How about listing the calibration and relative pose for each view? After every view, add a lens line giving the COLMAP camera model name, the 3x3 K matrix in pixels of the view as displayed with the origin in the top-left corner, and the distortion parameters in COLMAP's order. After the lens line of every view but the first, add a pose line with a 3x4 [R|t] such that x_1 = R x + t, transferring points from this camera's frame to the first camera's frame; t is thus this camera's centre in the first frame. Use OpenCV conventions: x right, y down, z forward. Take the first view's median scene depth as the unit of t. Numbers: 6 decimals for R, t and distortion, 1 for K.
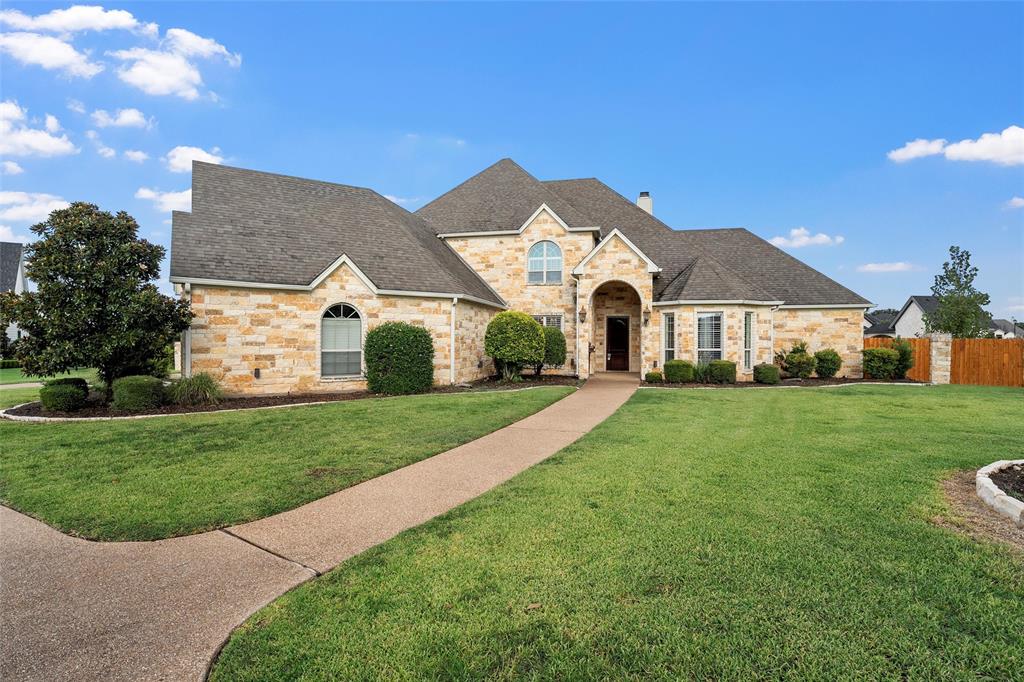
lens RADIAL K [[476.6, 0, 517.0], [0, 476.6, 338.7], [0, 0, 1]] dist [0.000727, 0.000050]
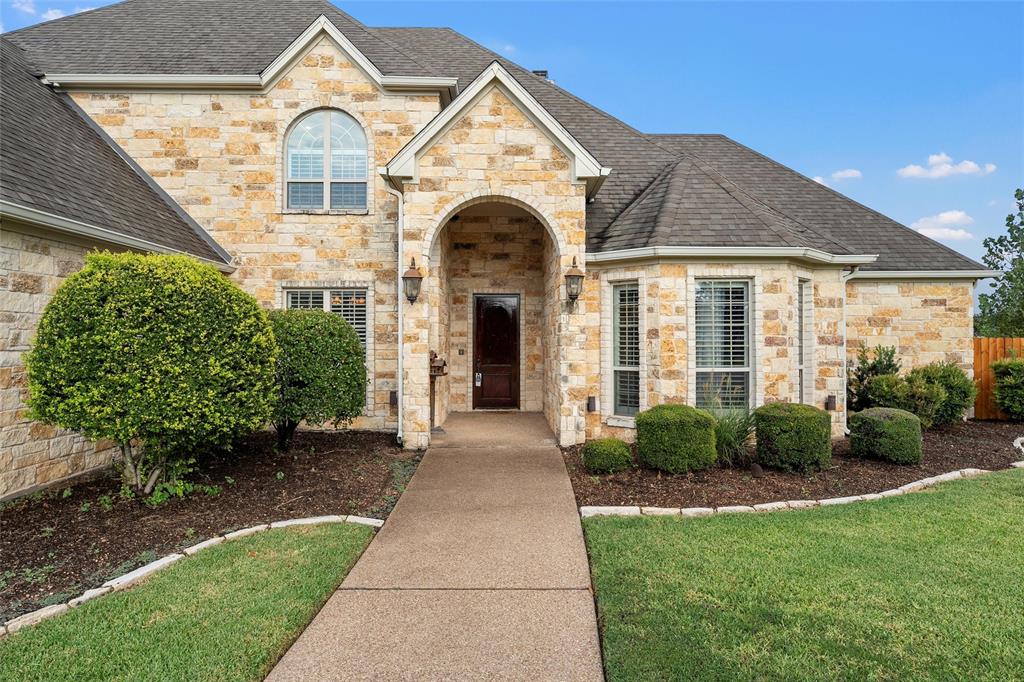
lens RADIAL K [[476.6, 0, 517.0], [0, 476.6, 338.7], [0, 0, 1]] dist [0.000727, 0.000050]
pose [[0.959862, -0.006602, 0.280396, 0.109683], [0.004877, 0.999965, 0.006852, -0.006520], [-0.280432, -0.005209, 0.959860, 0.602809]]
